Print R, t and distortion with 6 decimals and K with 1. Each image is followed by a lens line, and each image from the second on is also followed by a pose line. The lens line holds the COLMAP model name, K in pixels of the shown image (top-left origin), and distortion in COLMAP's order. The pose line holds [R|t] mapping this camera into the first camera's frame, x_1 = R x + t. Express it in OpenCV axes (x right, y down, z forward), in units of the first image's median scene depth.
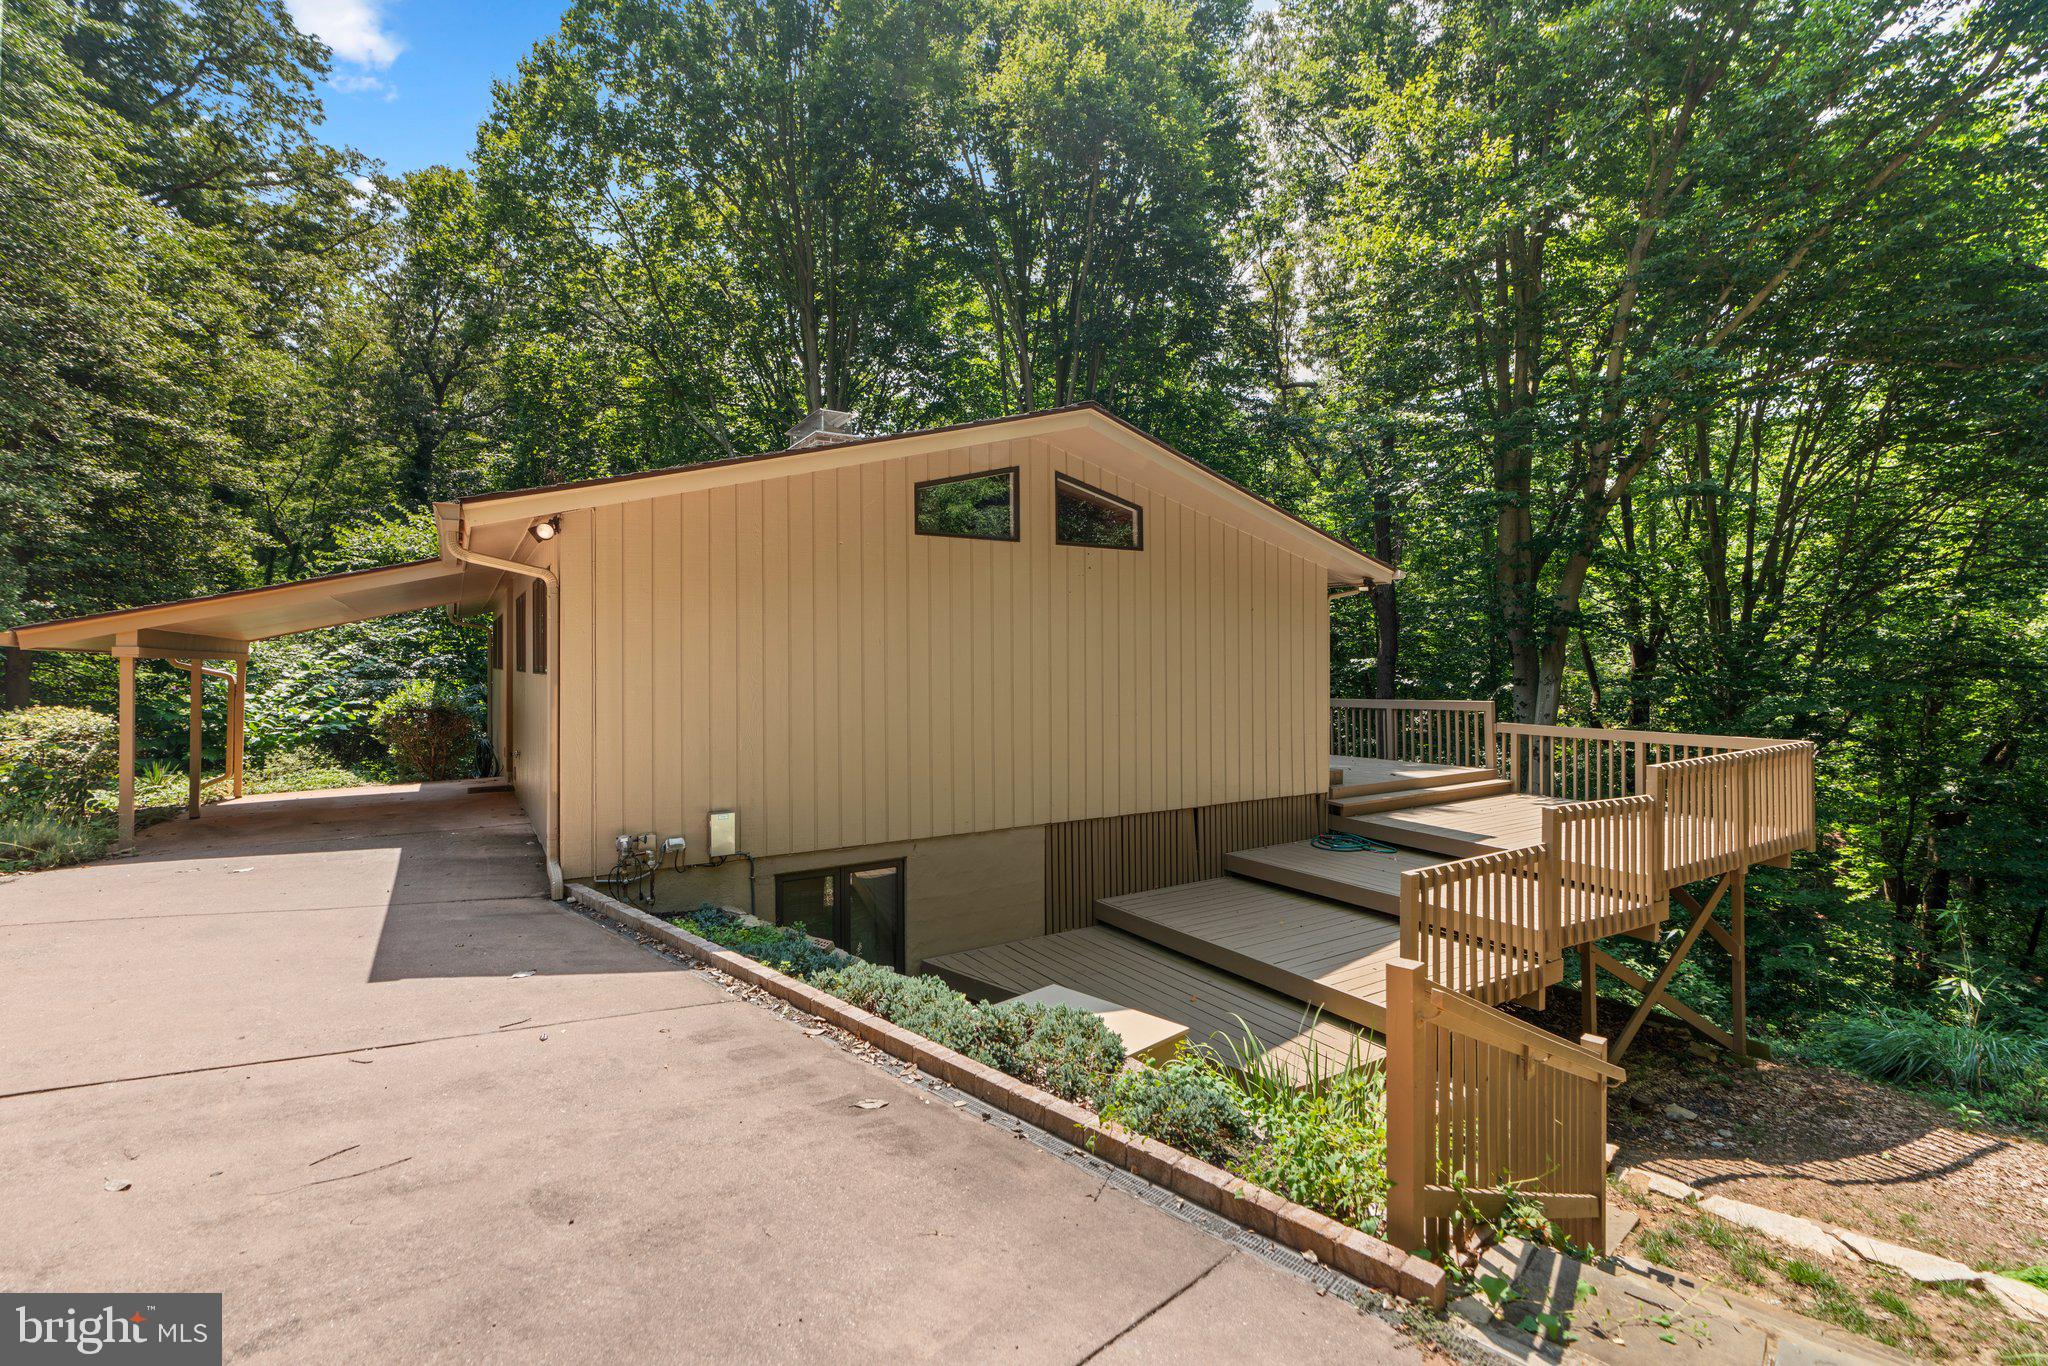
lens RADIAL K [[924.9, 0, 1044.6], [0, 924.9, 700.7], [0, 0, 1]] dist [-0.010626, 0.006090]
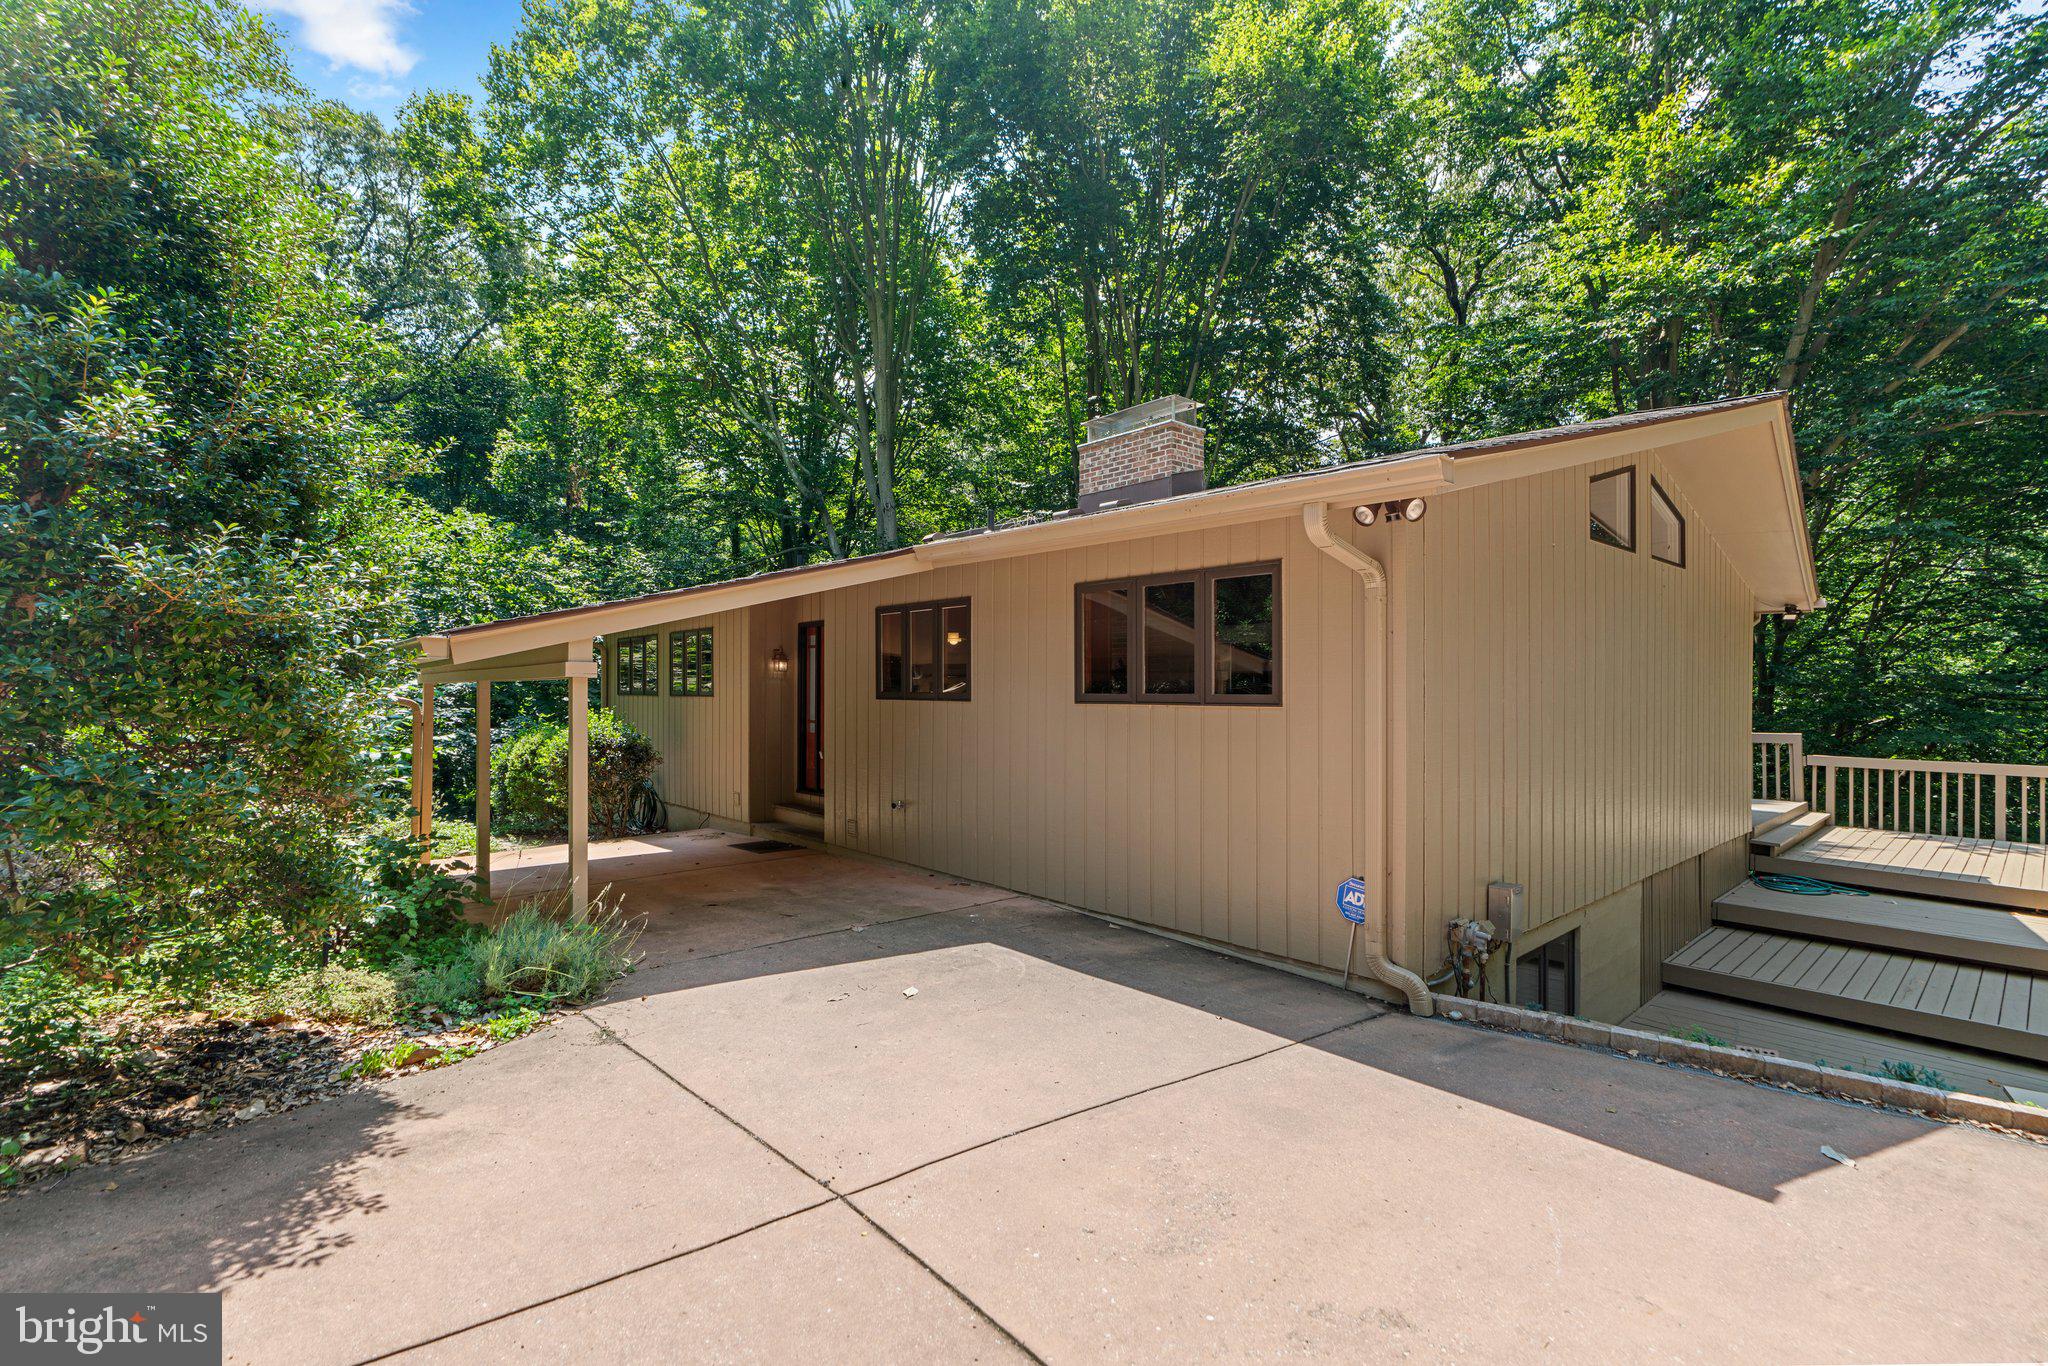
lens RADIAL K [[924.9, 0, 1018.3], [0, 924.9, 683.6], [0, 0, 1]] dist [-0.010626, 0.006090]
pose [[0.984069, 0.008578, 0.177579, -0.802928], [-0.000185, 0.998884, -0.047227, -0.010182], [-0.177786, 0.046442, 0.982973, 0.270881]]
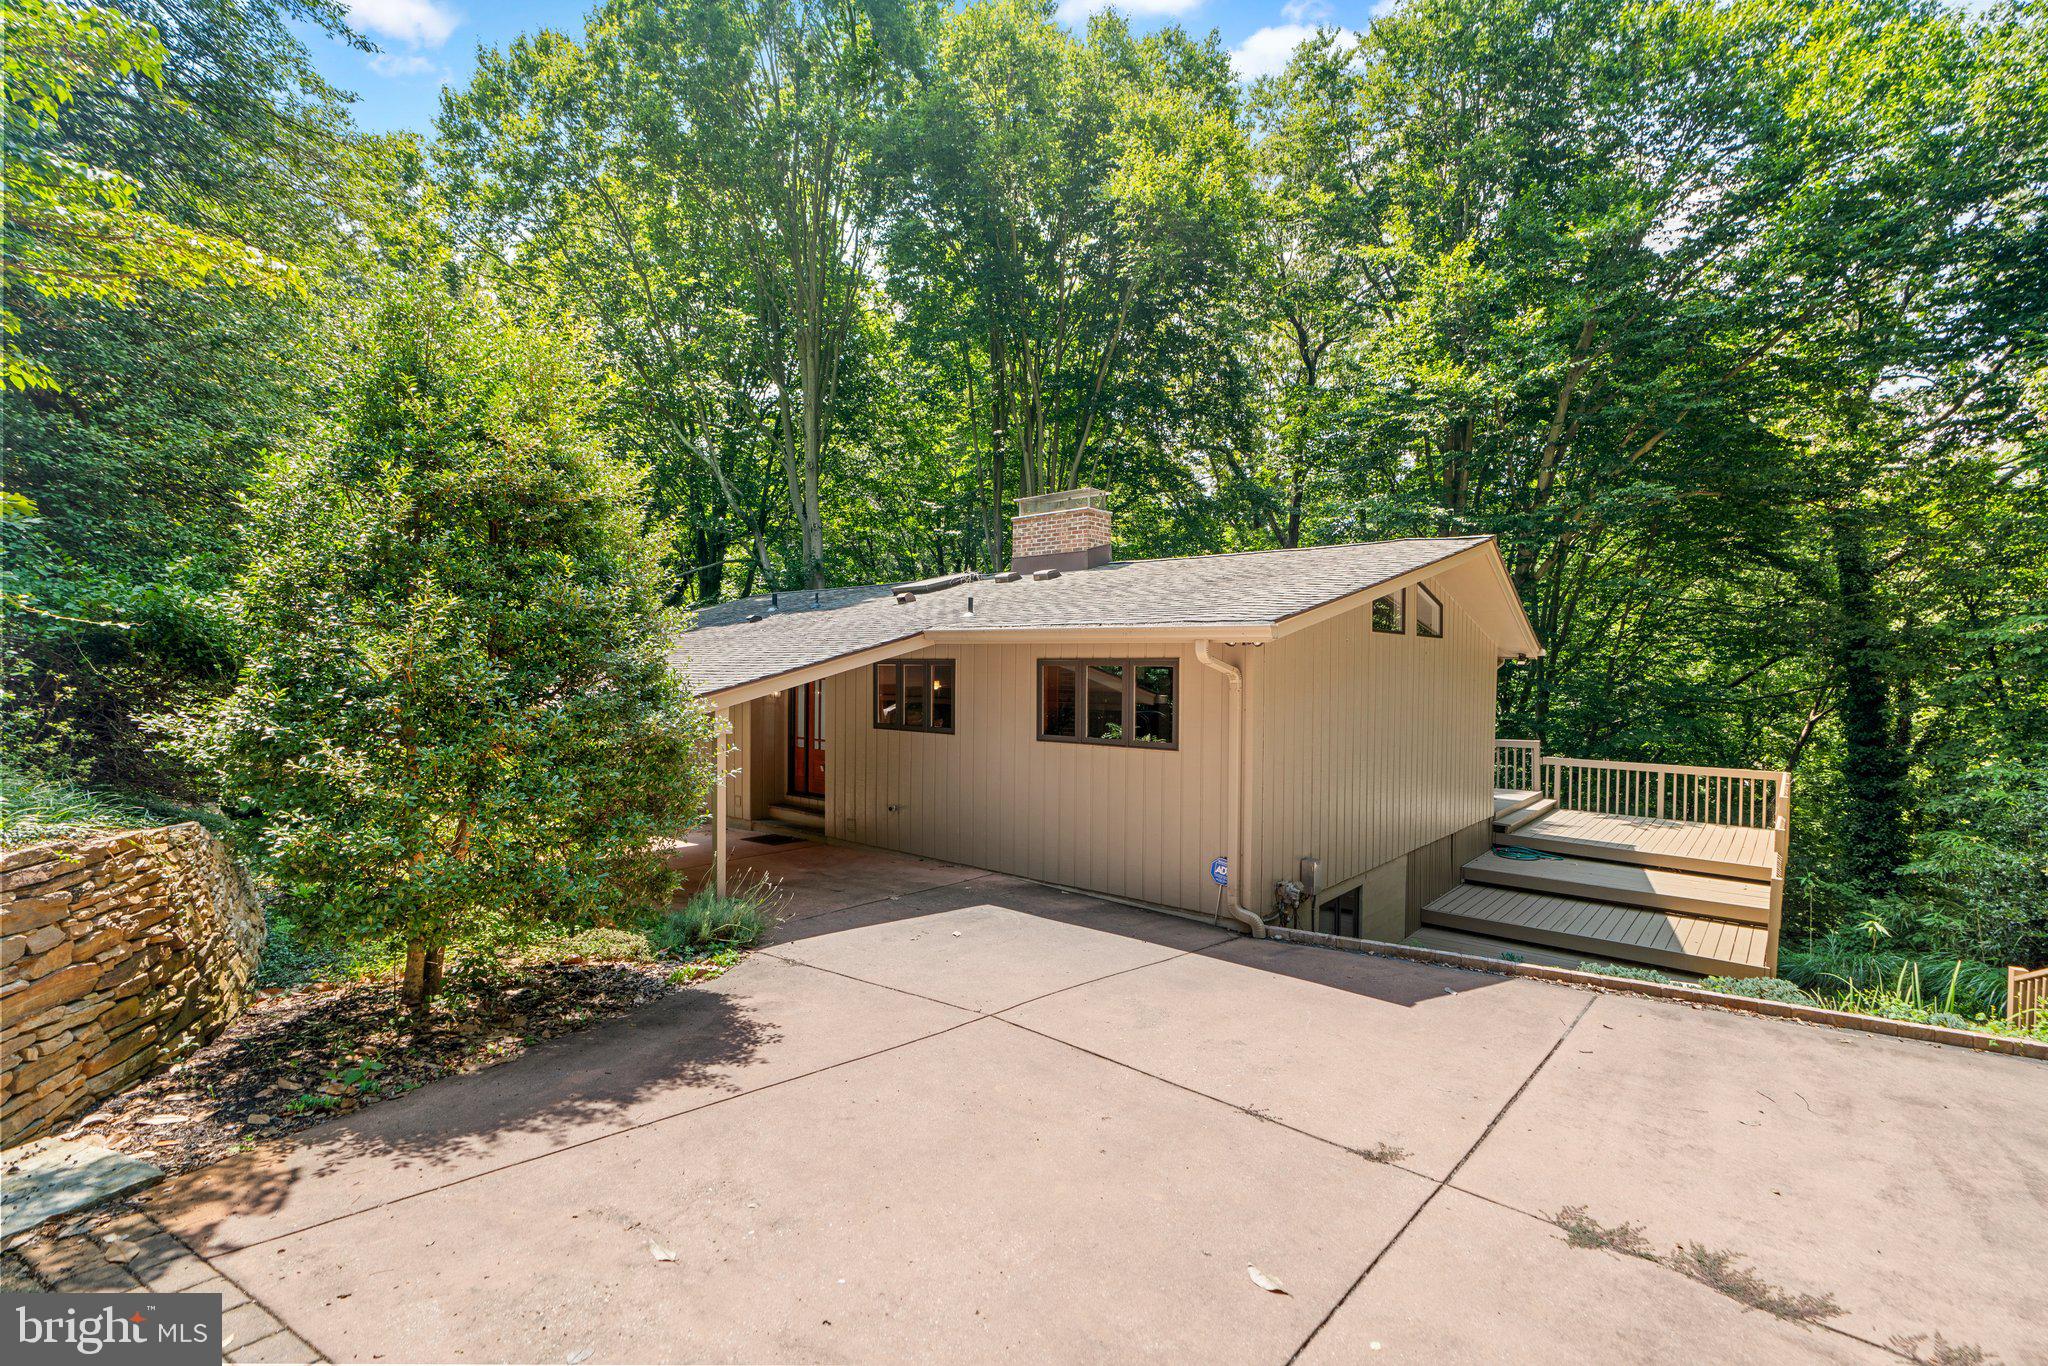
lens RADIAL K [[924.9, 0, 1011.3], [0, 924.9, 682.3], [0, 0, 1]] dist [-0.010626, 0.006090]
pose [[0.953027, 0.008041, 0.302780, -1.004594], [-0.000285, 0.999671, -0.025652, -0.077579], [-0.302886, 0.024361, 0.952715, -0.065677]]
